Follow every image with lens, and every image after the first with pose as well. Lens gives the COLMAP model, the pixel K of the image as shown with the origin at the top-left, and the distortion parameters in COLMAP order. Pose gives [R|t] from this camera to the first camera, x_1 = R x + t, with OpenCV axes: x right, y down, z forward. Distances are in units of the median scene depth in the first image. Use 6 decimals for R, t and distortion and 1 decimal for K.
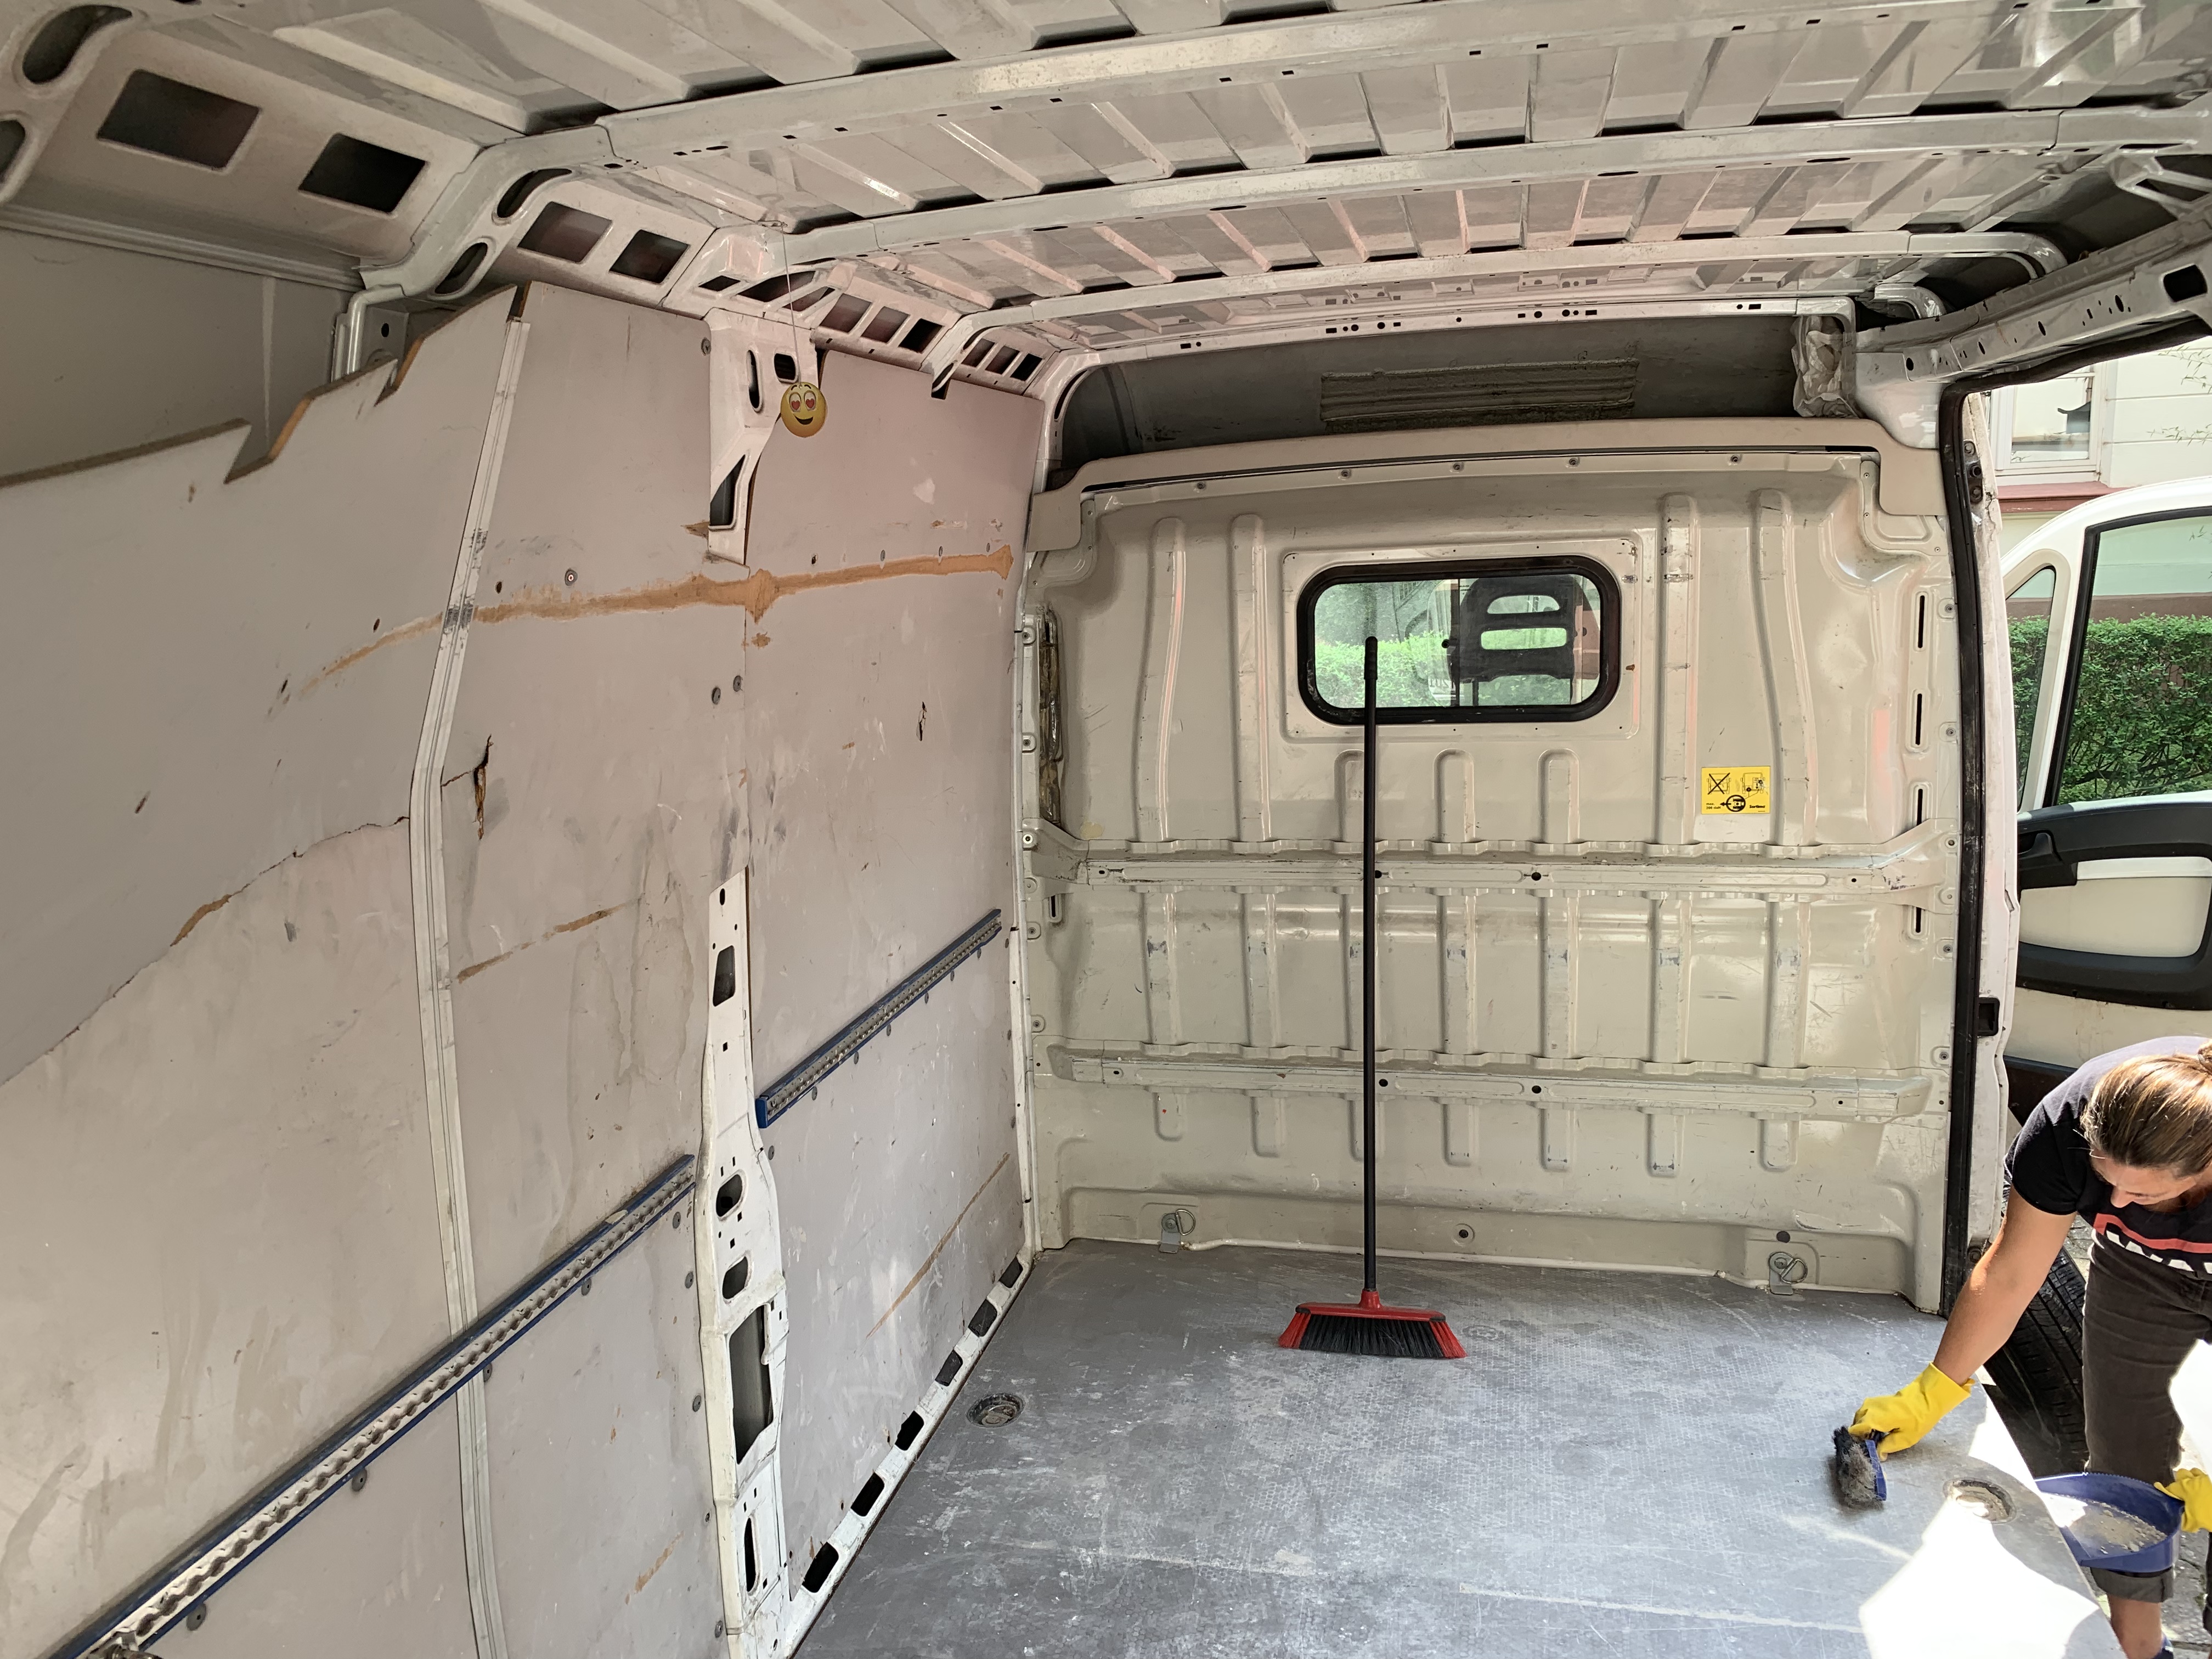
lens RADIAL K [[1701.2, 0, 1083.0], [0, 1701.2, 824.0], [0, 0, 1]] dist [0.037265, -0.043815]
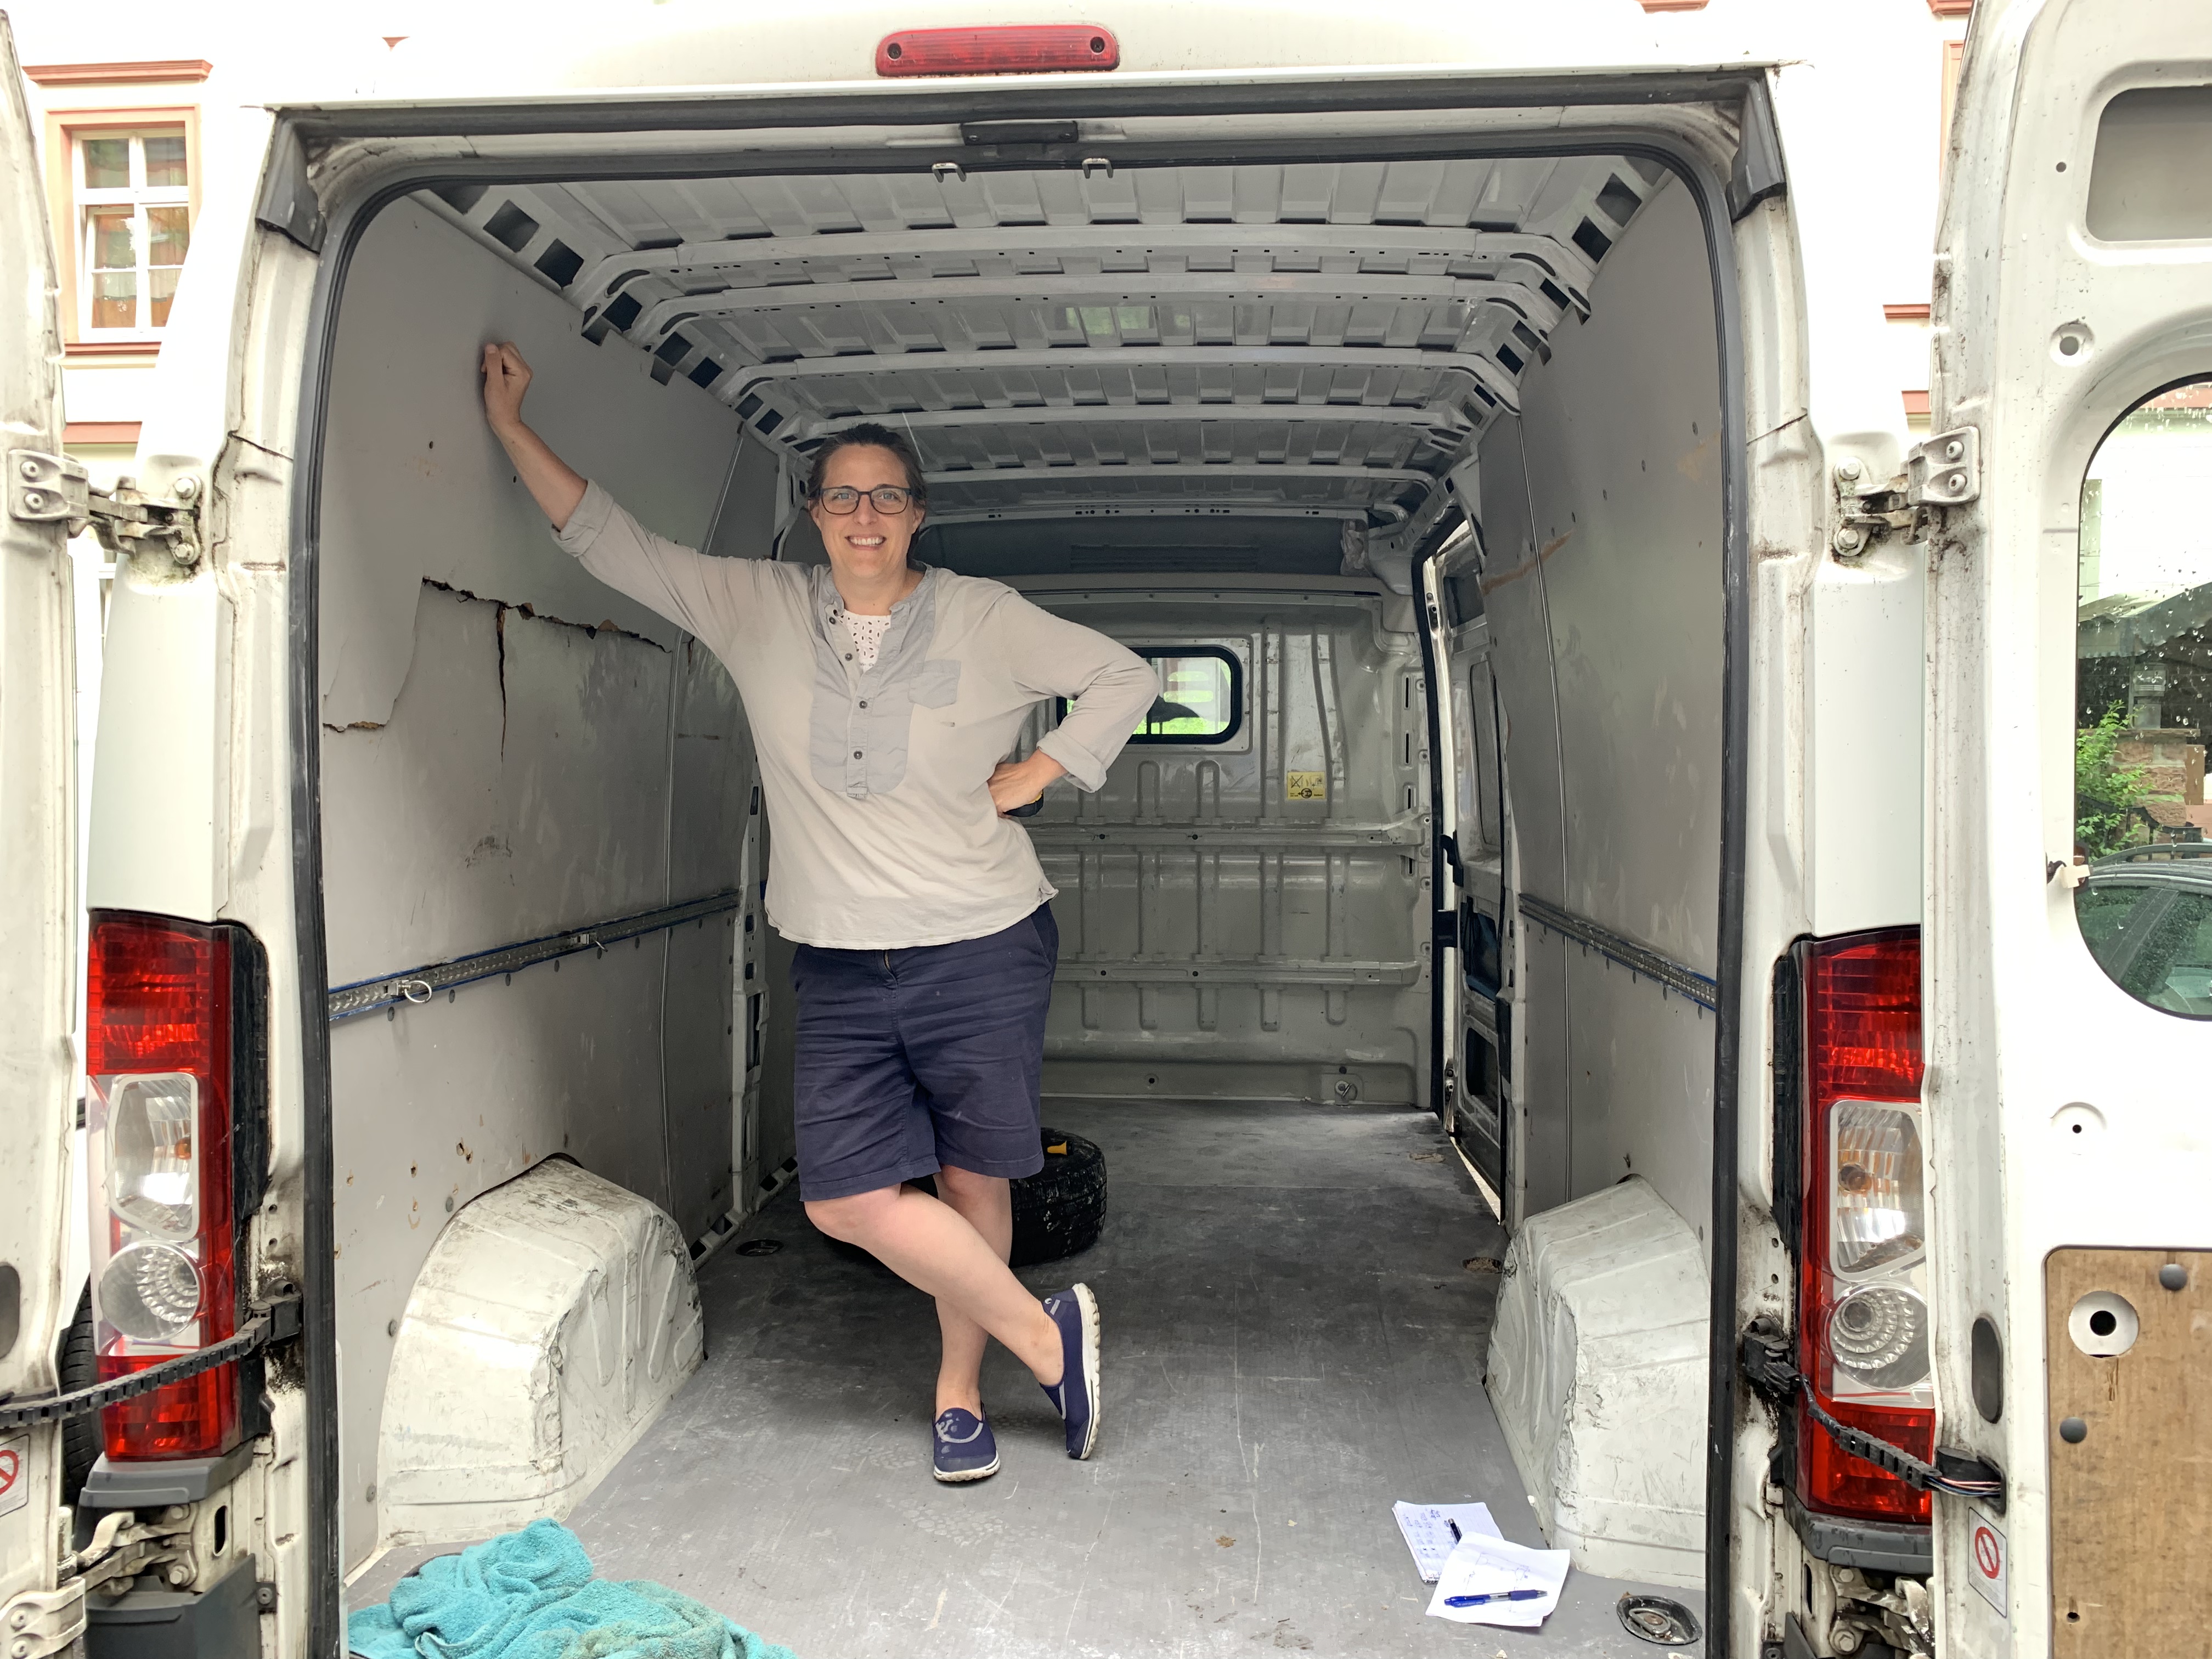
lens RADIAL K [[1702.2, 0, 1107.3], [0, 1702.2, 822.2], [0, 0, 1]] dist [0.038767, -0.041309]
pose [[0.984859, 0.039507, 0.168793, -0.102786], [-0.014608, 0.989136, -0.146279, 0.272632], [-0.172738, 0.141598, 0.974737, -0.628254]]
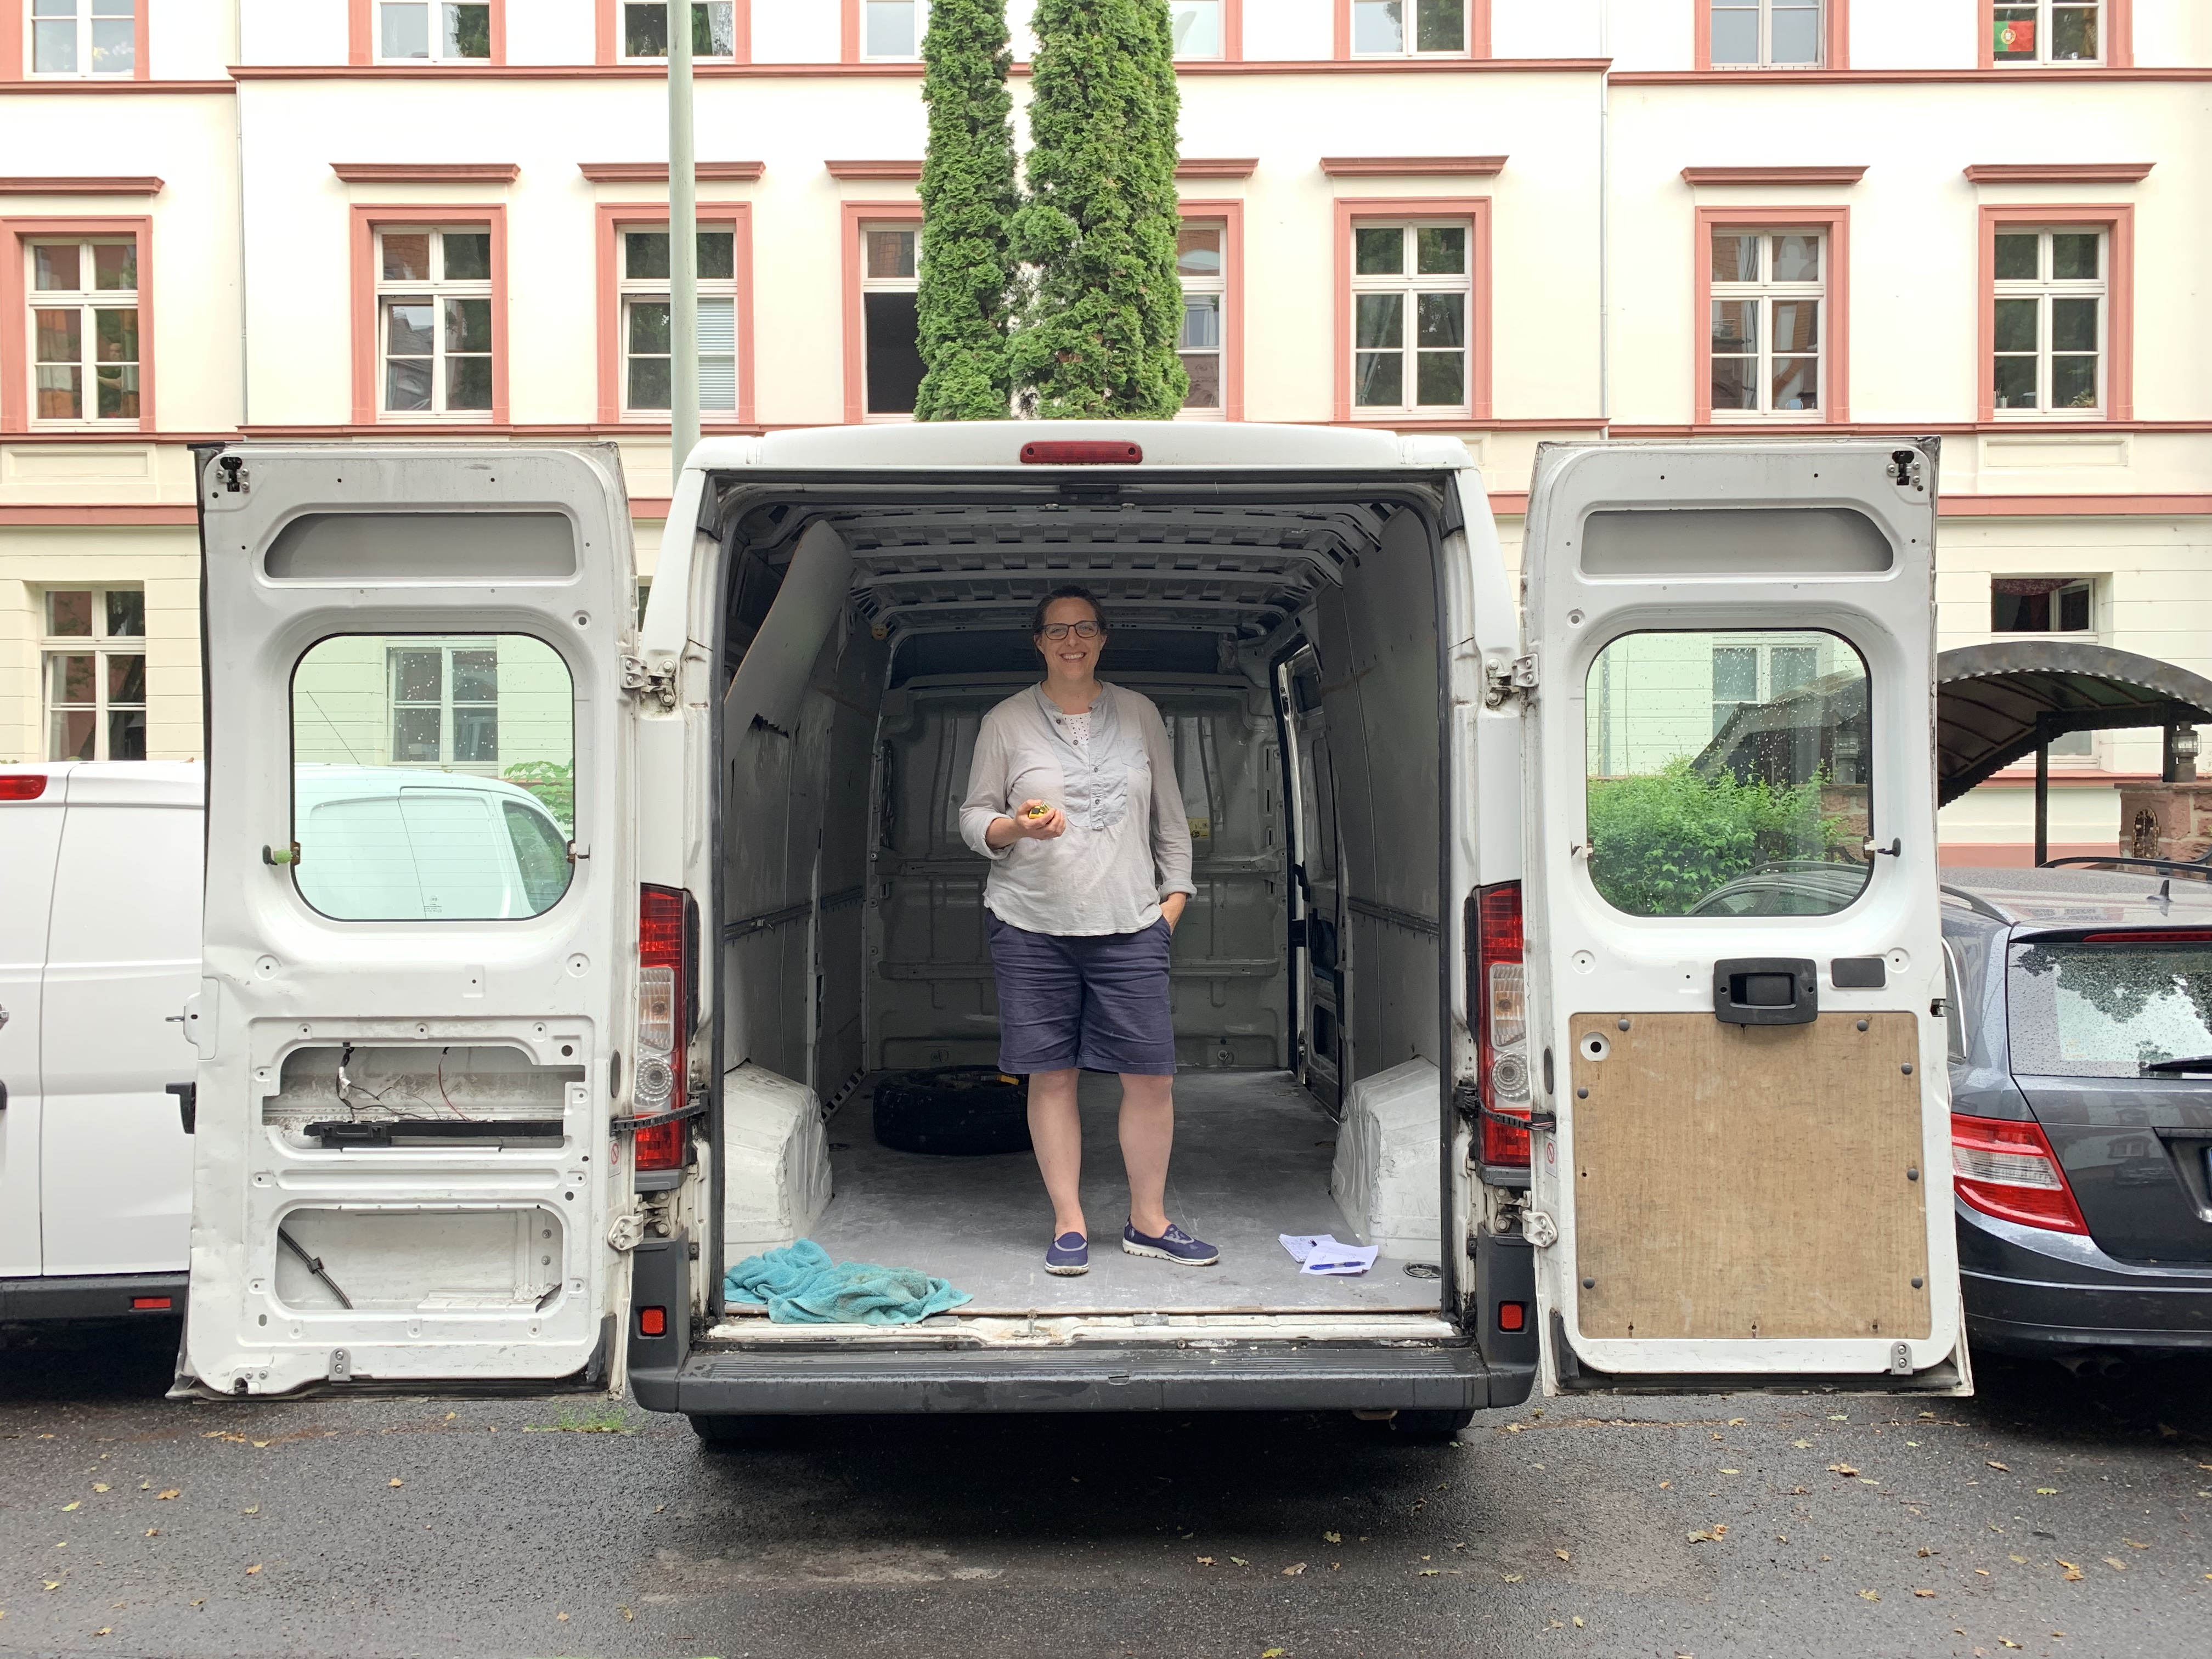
lens RADIAL K [[1679.6, 0, 1106.0], [0, 1679.6, 829.5], [0, 0, 1]] dist [0.074028, -0.115465]
pose [[0.966221, 0.038456, 0.254829, -0.321821], [0.007100, 0.984457, -0.175484, 0.386284], [-0.257617, 0.171366, 0.950930, -1.151871]]
